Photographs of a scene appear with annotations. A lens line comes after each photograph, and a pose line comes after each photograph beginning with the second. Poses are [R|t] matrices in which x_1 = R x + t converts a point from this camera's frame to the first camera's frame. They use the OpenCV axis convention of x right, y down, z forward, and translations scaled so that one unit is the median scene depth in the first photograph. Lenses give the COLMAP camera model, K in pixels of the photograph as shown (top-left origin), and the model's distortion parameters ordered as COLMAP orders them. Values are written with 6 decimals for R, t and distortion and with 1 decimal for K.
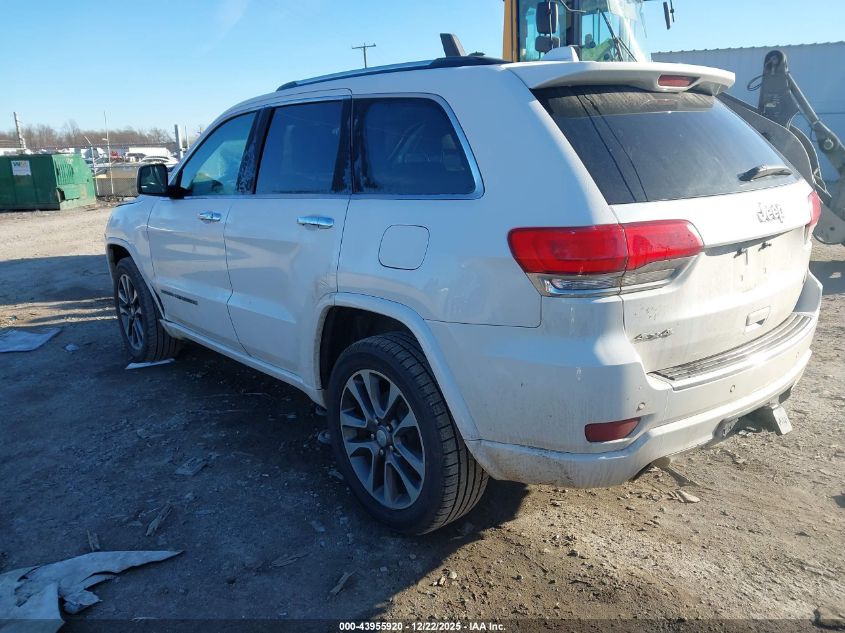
lens RADIAL K [[680.5, 0, 422.5], [0, 680.5, 316.5], [0, 0, 1]] dist [0.010245, -0.006709]
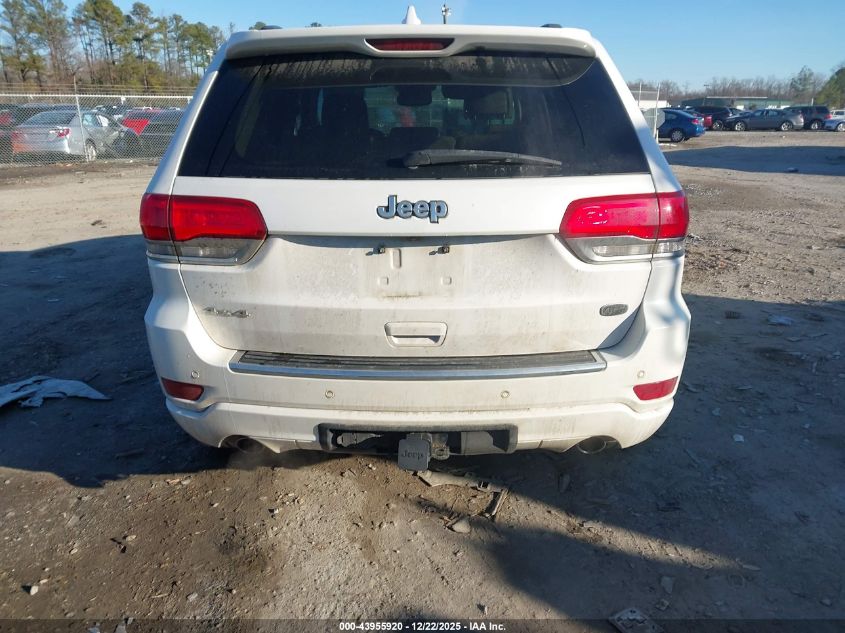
lens RADIAL K [[680.5, 0, 422.5], [0, 680.5, 316.5], [0, 0, 1]] dist [0.010245, -0.006709]
pose [[0.763325, 0.231574, -0.603083, 1.136037], [-0.180913, 0.972817, 0.144563, -0.159442], [0.620166, -0.001243, 0.784470, 0.381961]]
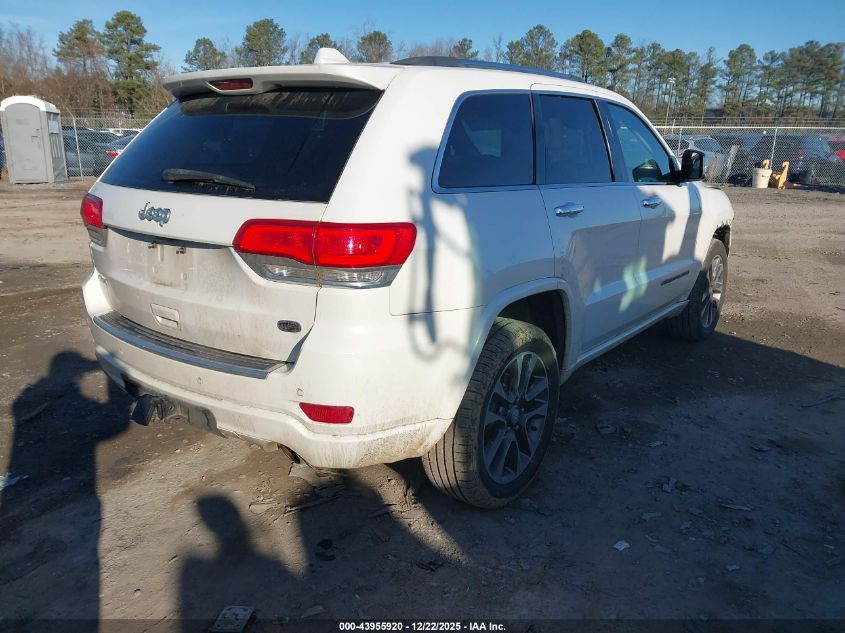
lens RADIAL K [[707.1, 0, 422.5], [0, 707.1, 316.5], [0, 0, 1]] dist [0.028009, 0.005196]
pose [[0.185138, 0.291653, -0.938436, 1.797130], [-0.245631, 0.938367, 0.243173, -0.403278], [0.951520, 0.185488, 0.245366, 1.245897]]
